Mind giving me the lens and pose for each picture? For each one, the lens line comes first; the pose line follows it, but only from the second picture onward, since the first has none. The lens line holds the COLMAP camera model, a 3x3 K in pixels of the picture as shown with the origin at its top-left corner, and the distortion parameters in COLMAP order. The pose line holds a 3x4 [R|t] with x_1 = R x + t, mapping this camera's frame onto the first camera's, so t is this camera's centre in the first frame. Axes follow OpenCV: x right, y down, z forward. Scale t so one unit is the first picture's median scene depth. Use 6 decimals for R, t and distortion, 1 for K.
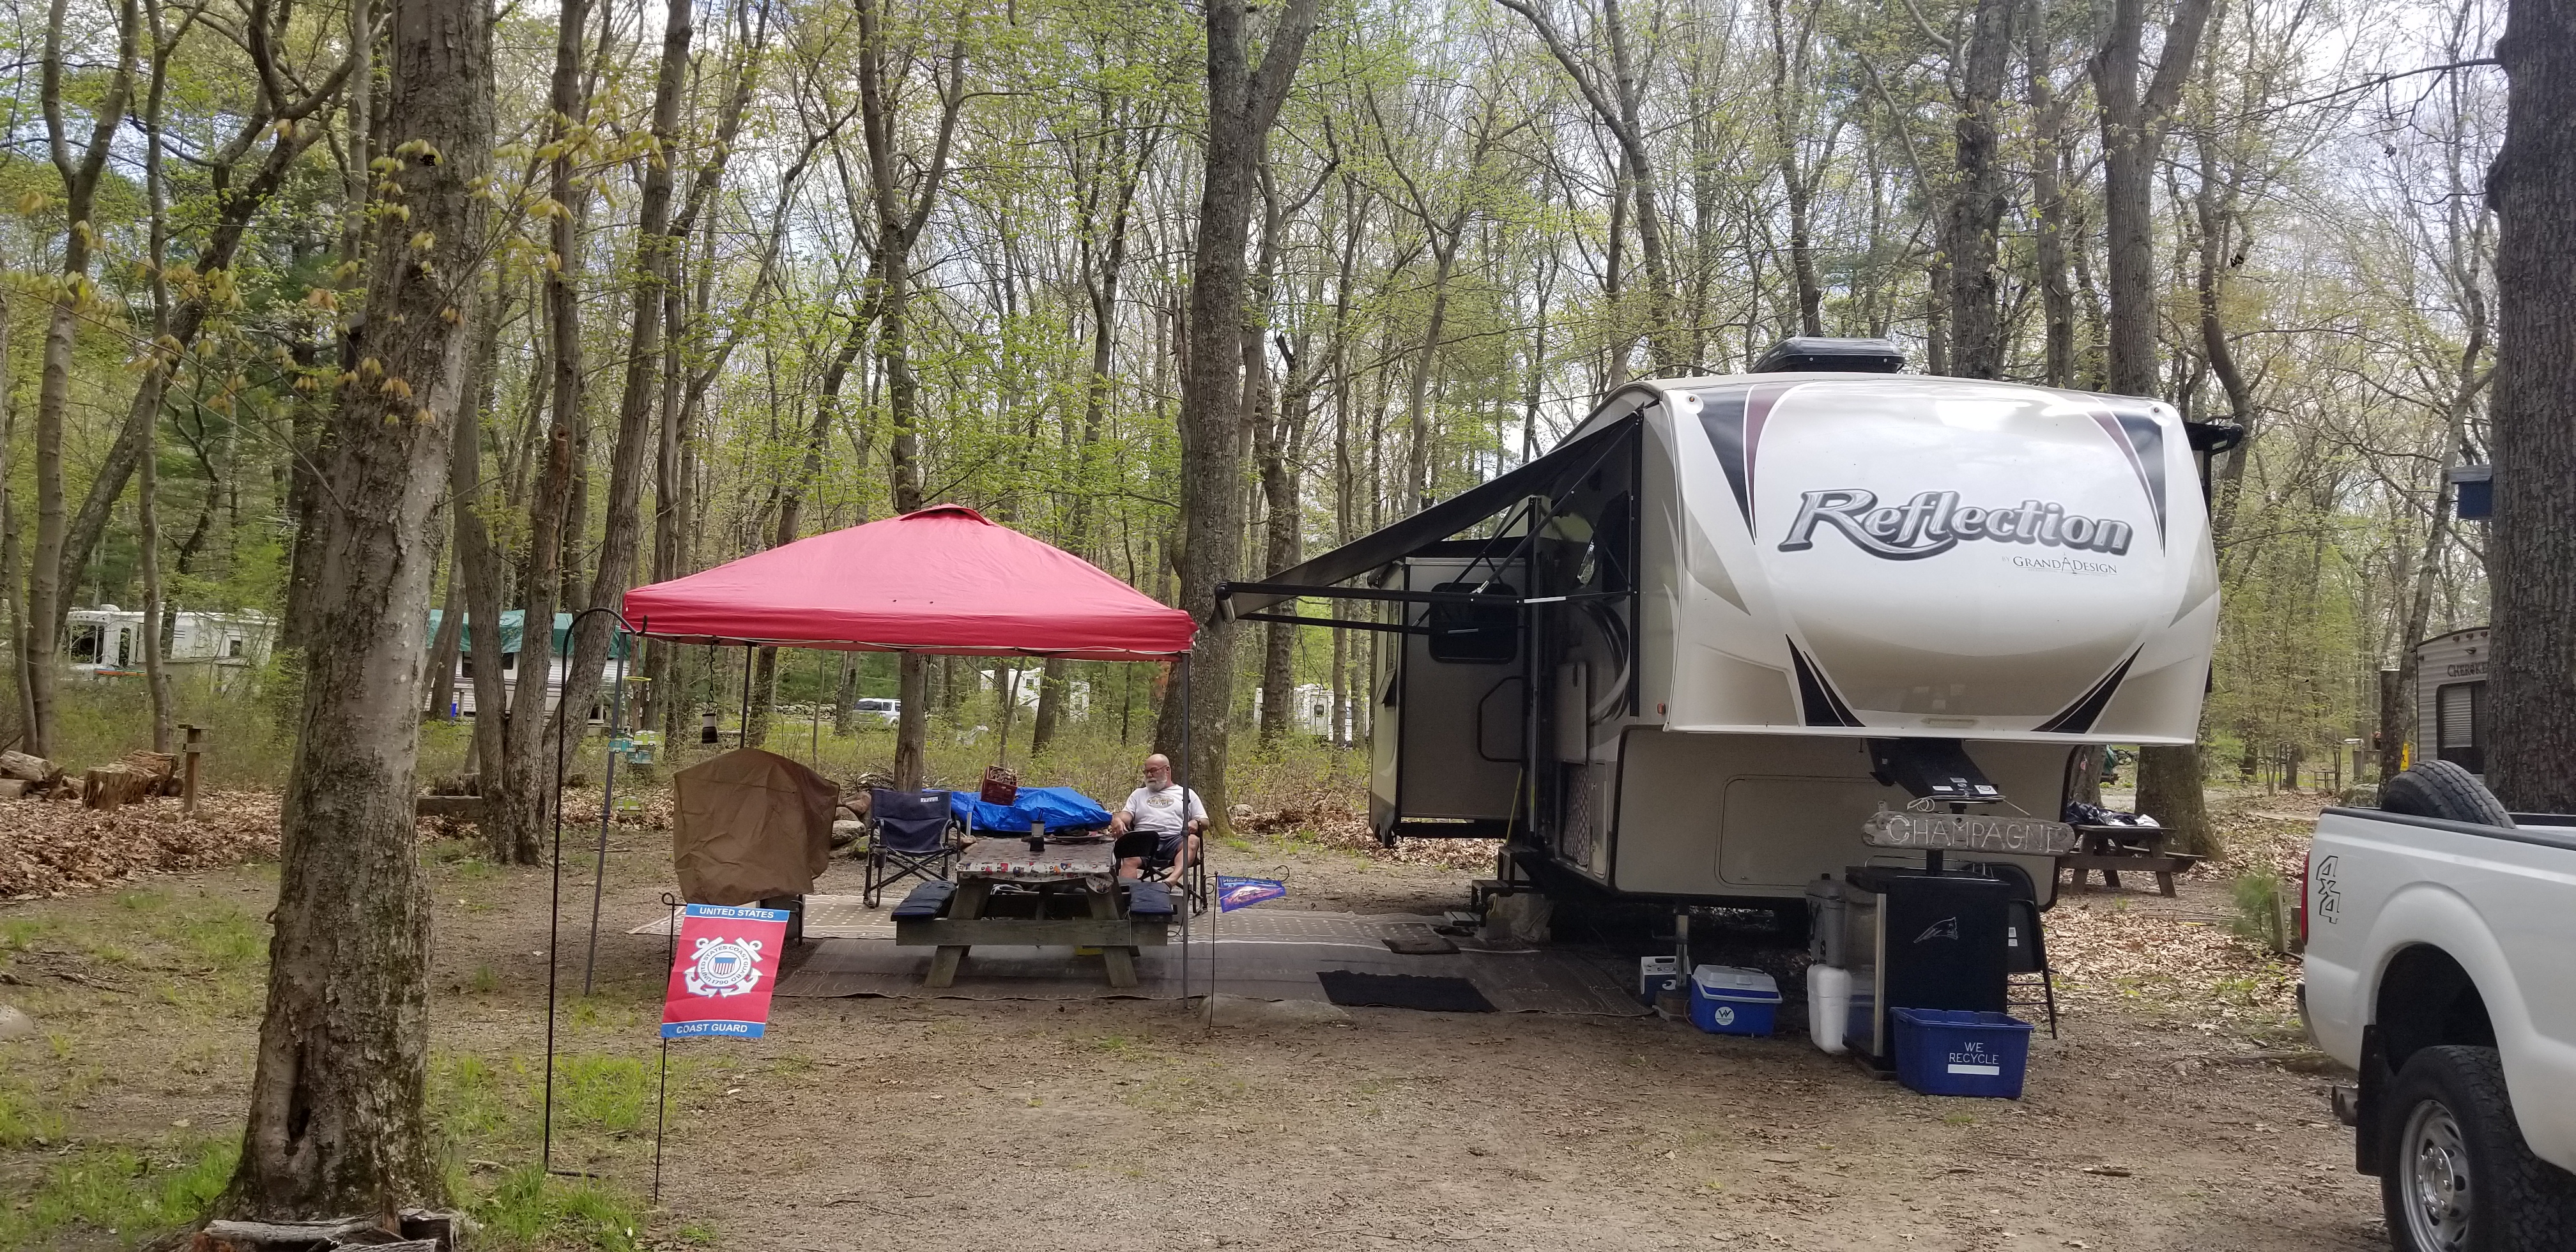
lens RADIAL K [[2072.8, 0, 1288.0], [0, 2072.8, 626.0], [0, 0, 1]] dist [0.003127, 0.001399]
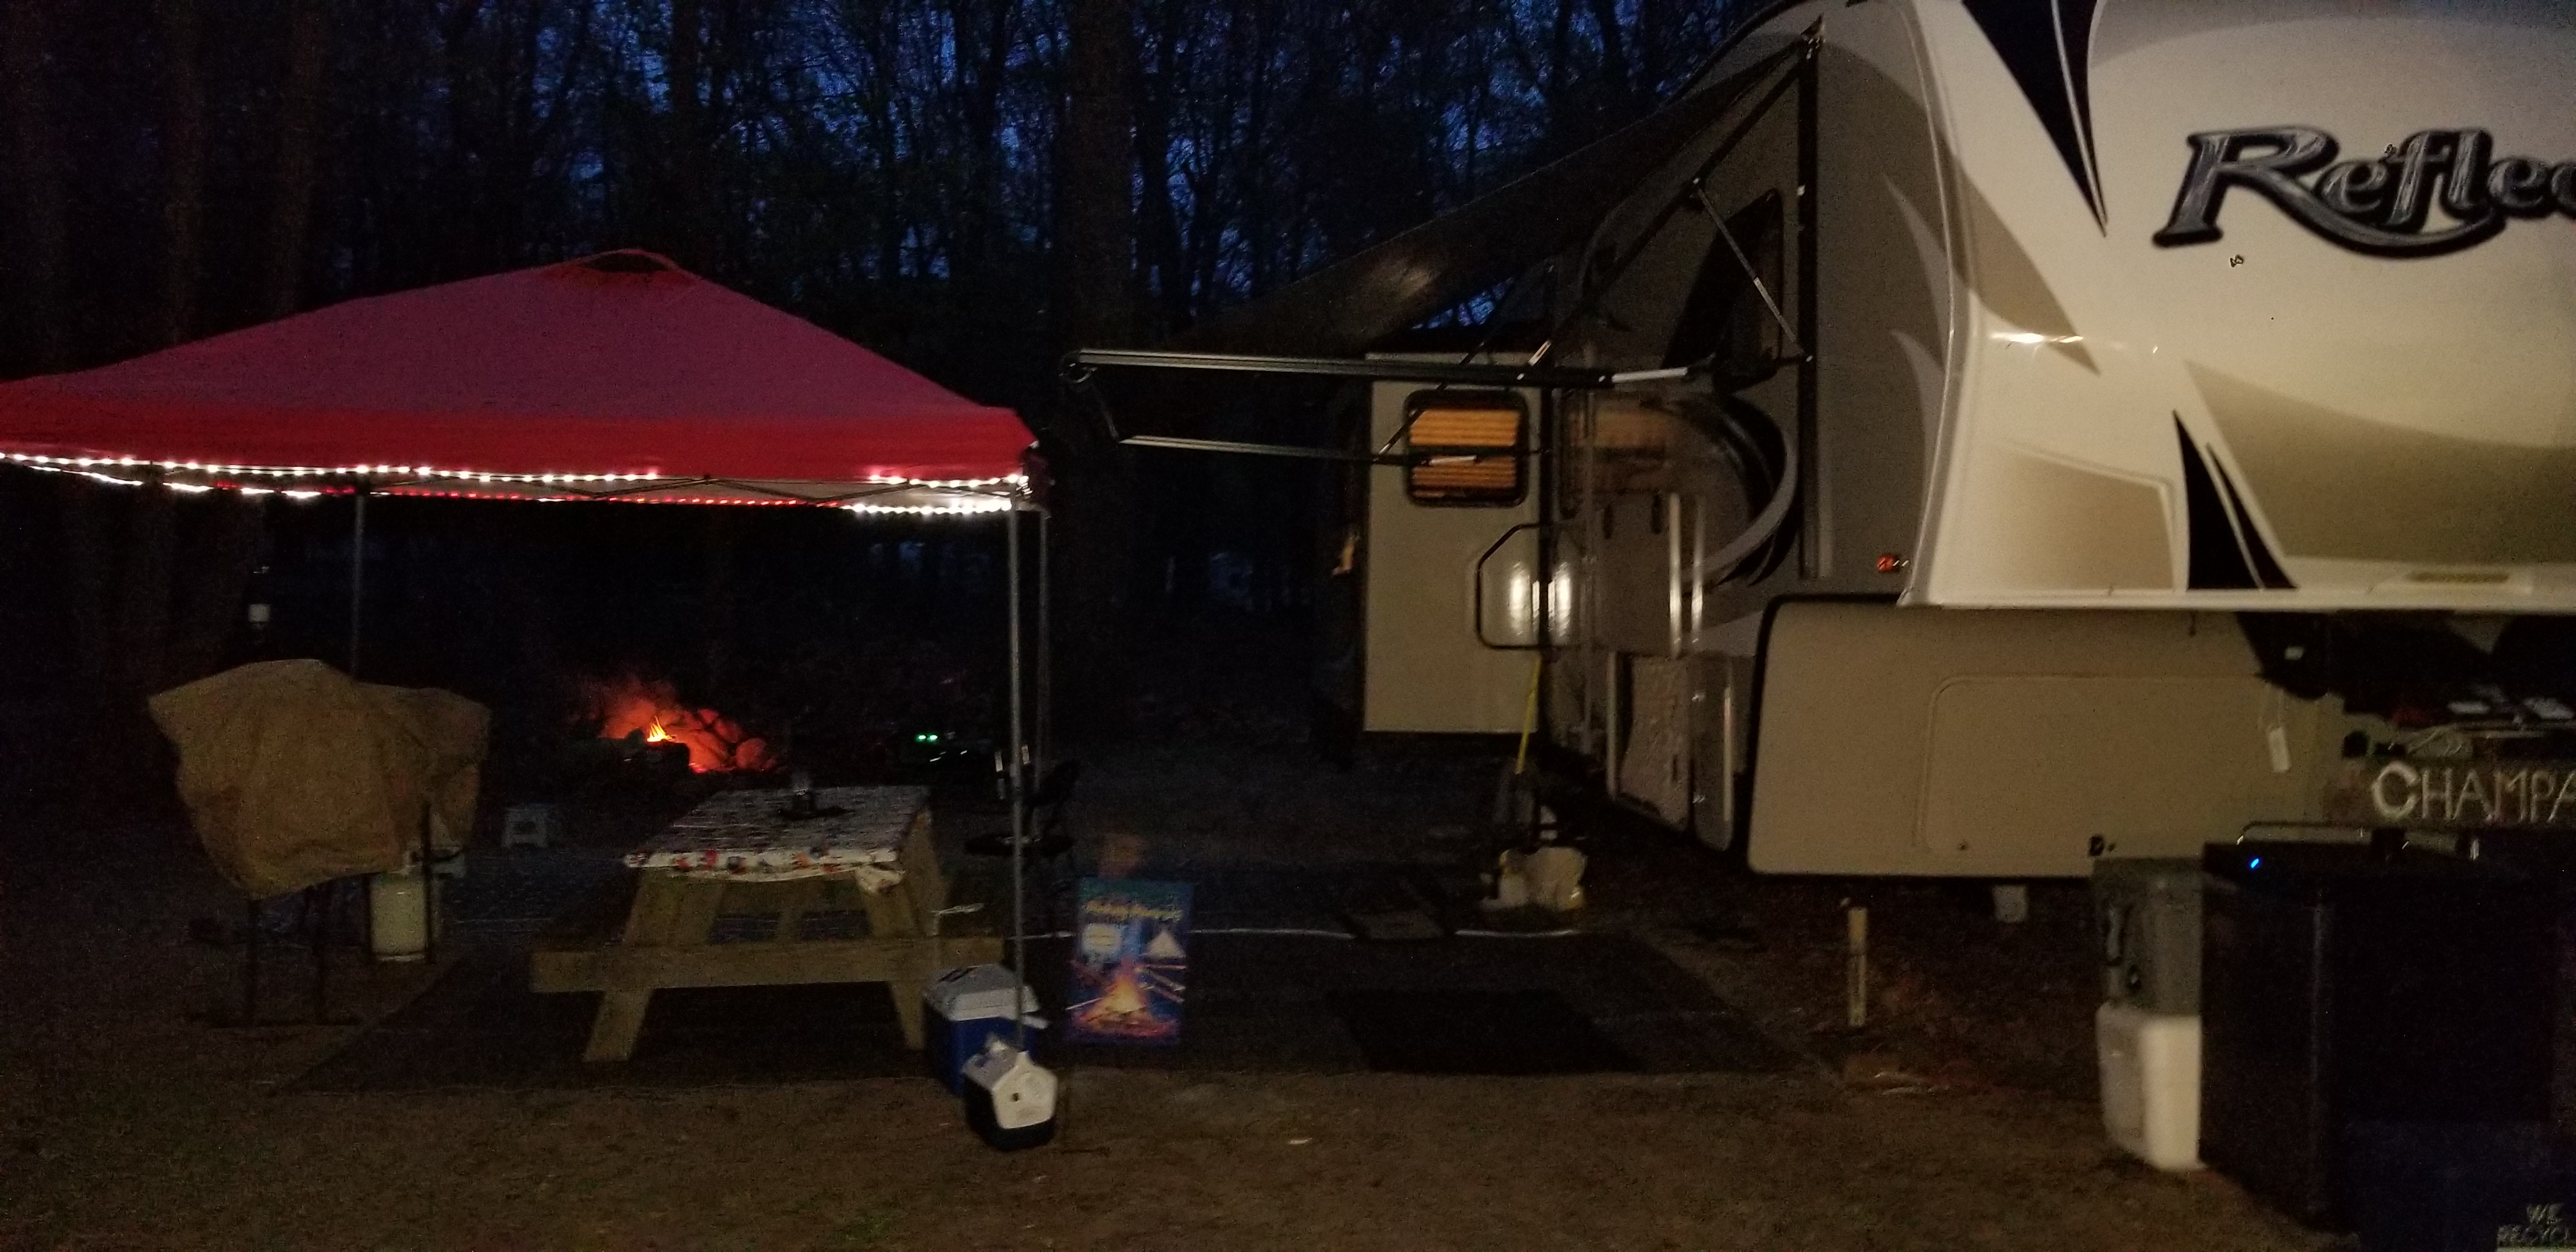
lens RADIAL K [[2072.8, 0, 1288.0], [0, 2072.8, 626.0], [0, 0, 1]] dist [0.003127, 0.001399]
pose [[0.999032, -0.019124, 0.039617, 0.003967], [0.016600, 0.997870, 0.063089, 0.020600], [-0.040739, -0.062371, 0.997221, 0.494177]]
